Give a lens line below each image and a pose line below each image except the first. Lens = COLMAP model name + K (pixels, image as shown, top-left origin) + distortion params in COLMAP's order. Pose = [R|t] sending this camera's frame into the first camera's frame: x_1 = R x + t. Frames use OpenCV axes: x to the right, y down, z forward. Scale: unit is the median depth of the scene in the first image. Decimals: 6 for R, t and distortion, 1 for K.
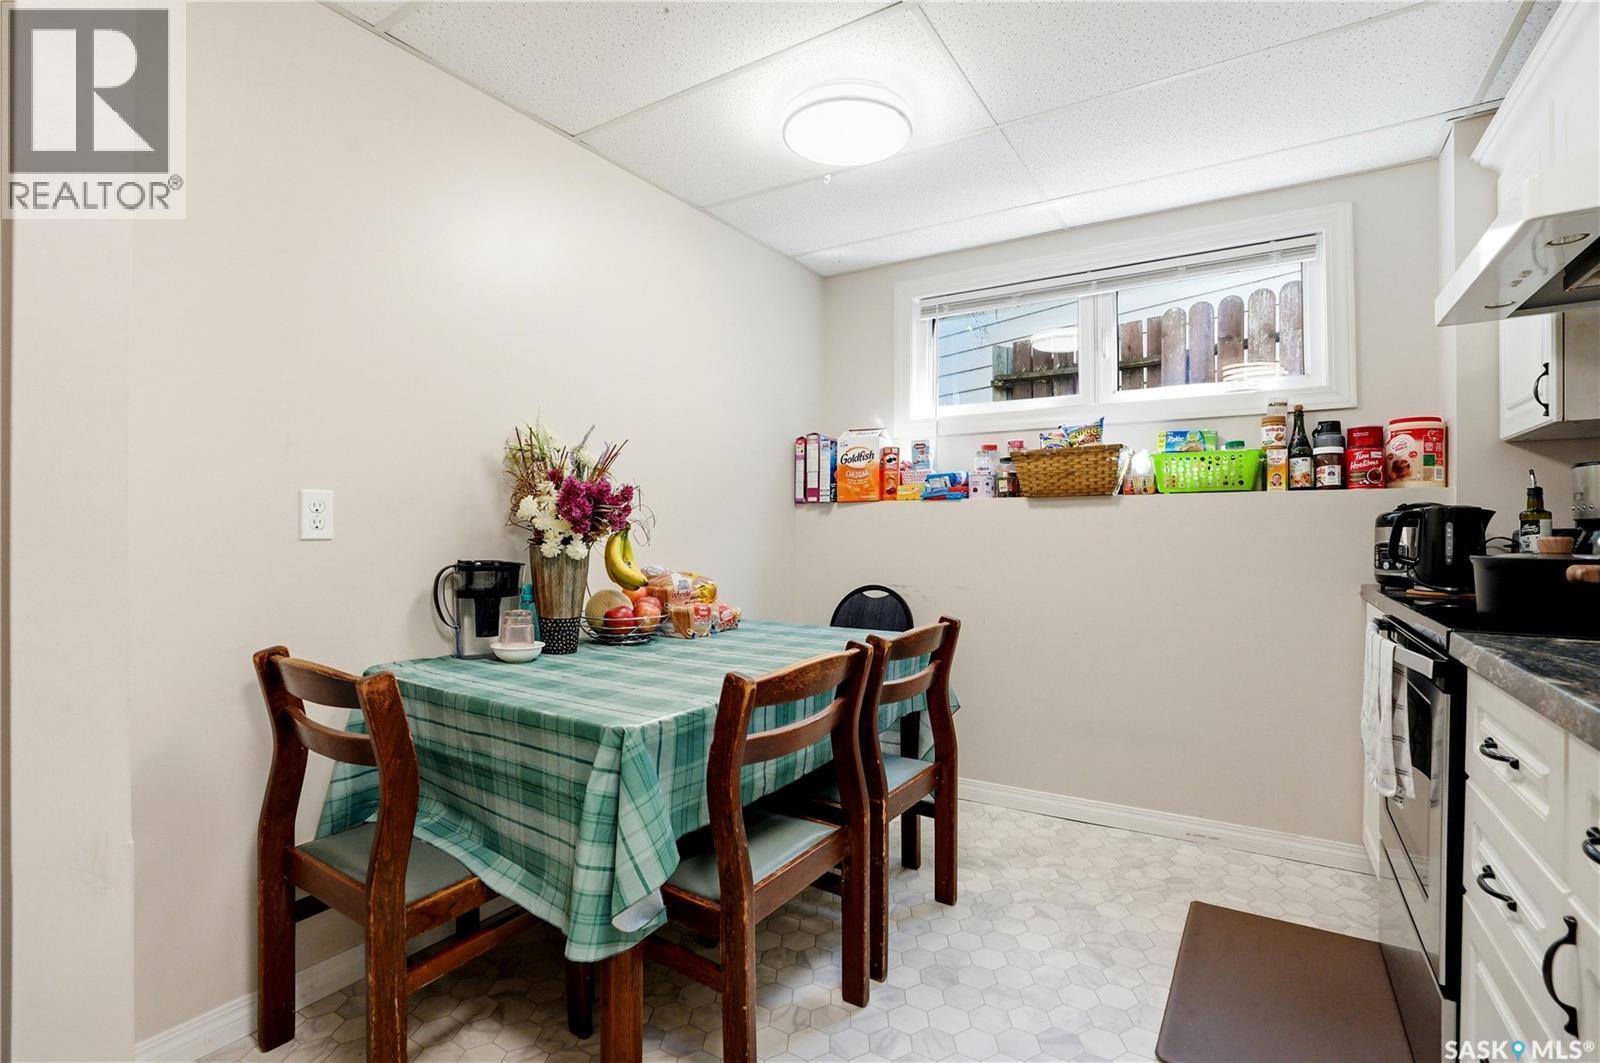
lens RADIAL K [[738.0, 0, 802.5], [0, 738.0, 527.2], [0, 0, 1]] dist [-0.071849, 0.028734]
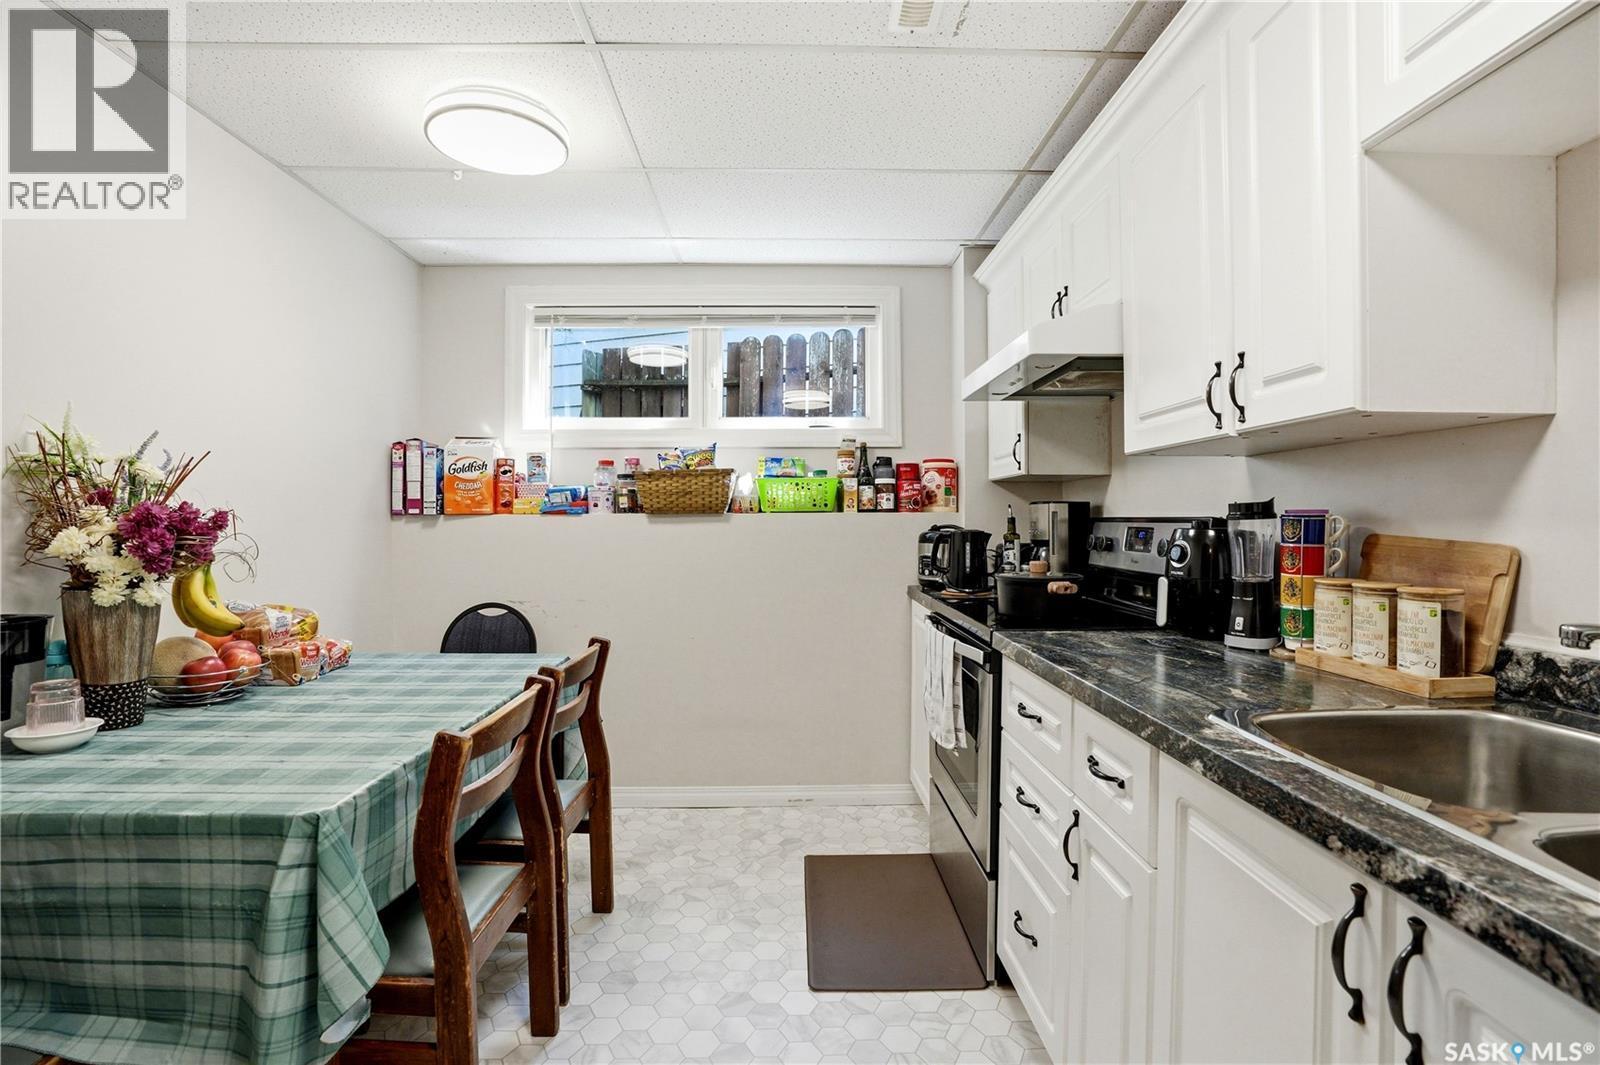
lens RADIAL K [[738.0, 0, 802.5], [0, 738.0, 528.2], [0, 0, 1]] dist [-0.071849, 0.028734]
pose [[0.835066, -0.006952, 0.550106, -0.132288], [0.000769, 0.999934, 0.011469, -0.045306], [-0.550150, -0.009154, 0.835016, -0.020407]]
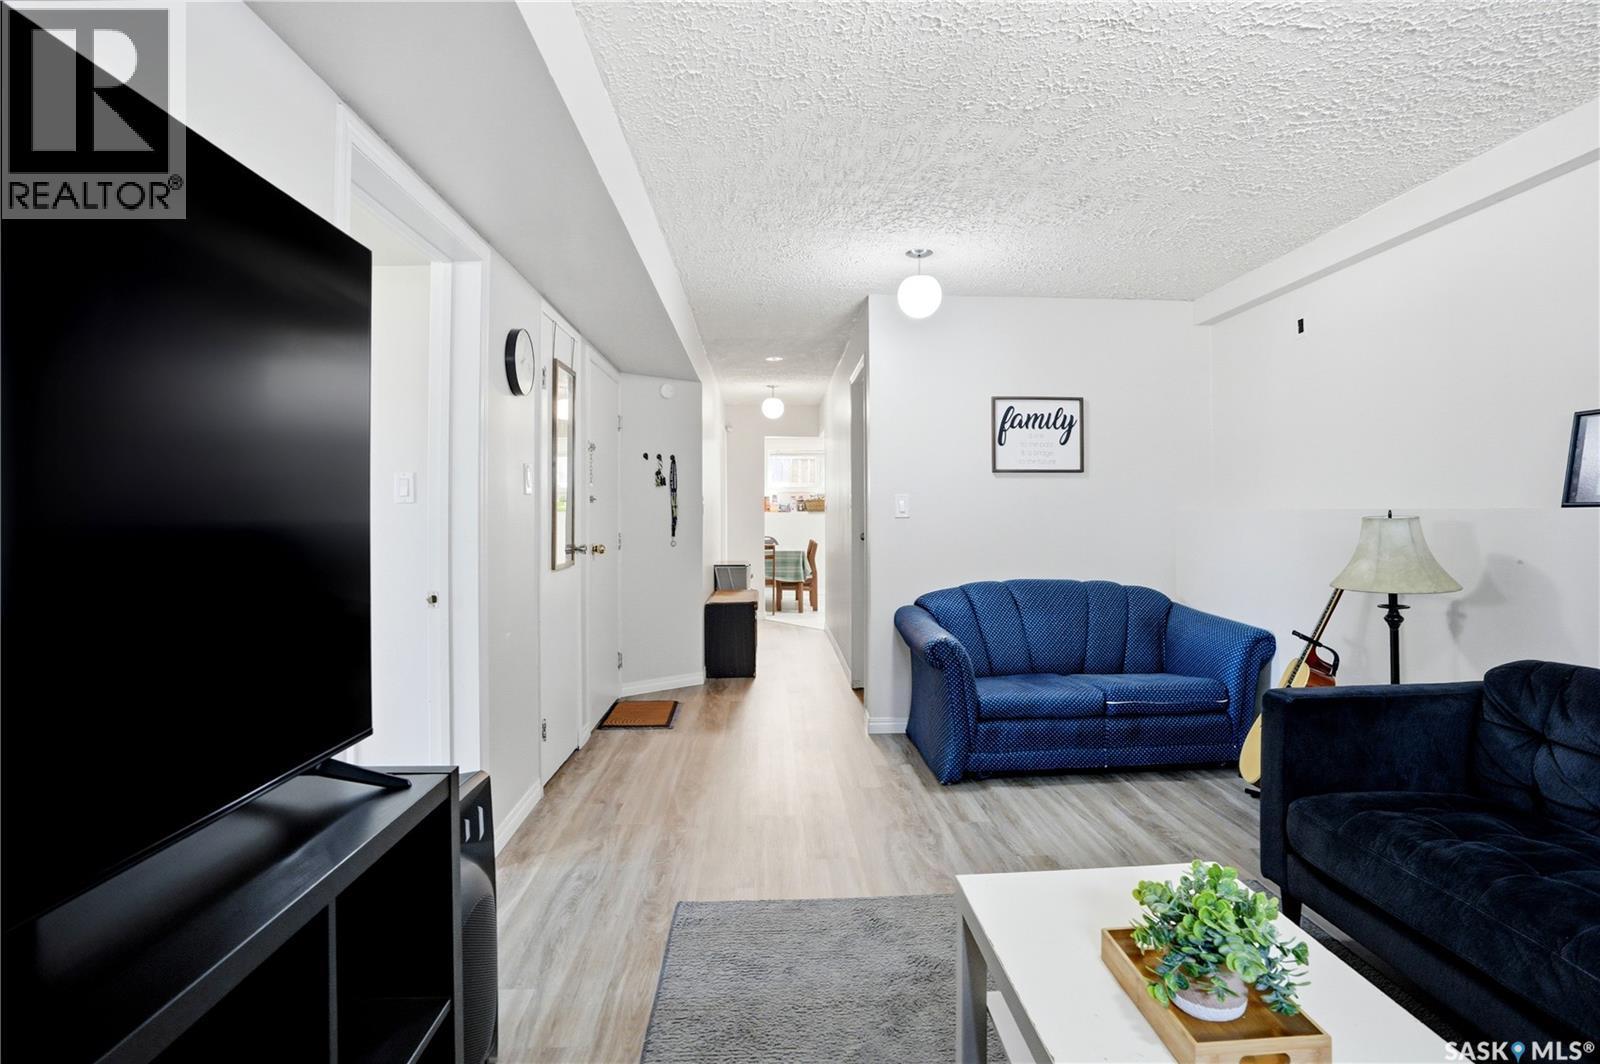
lens RADIAL K [[738.0, 0, 802.5], [0, 738.0, 527.7], [0, 0, 1]] dist [-0.071849, 0.028734]
pose [[0.817890, -0.011795, 0.575254, -2.806755], [0.004195, 0.999886, 0.014538, -0.016627], [-0.575359, -0.009477, 0.817846, -3.107143]]
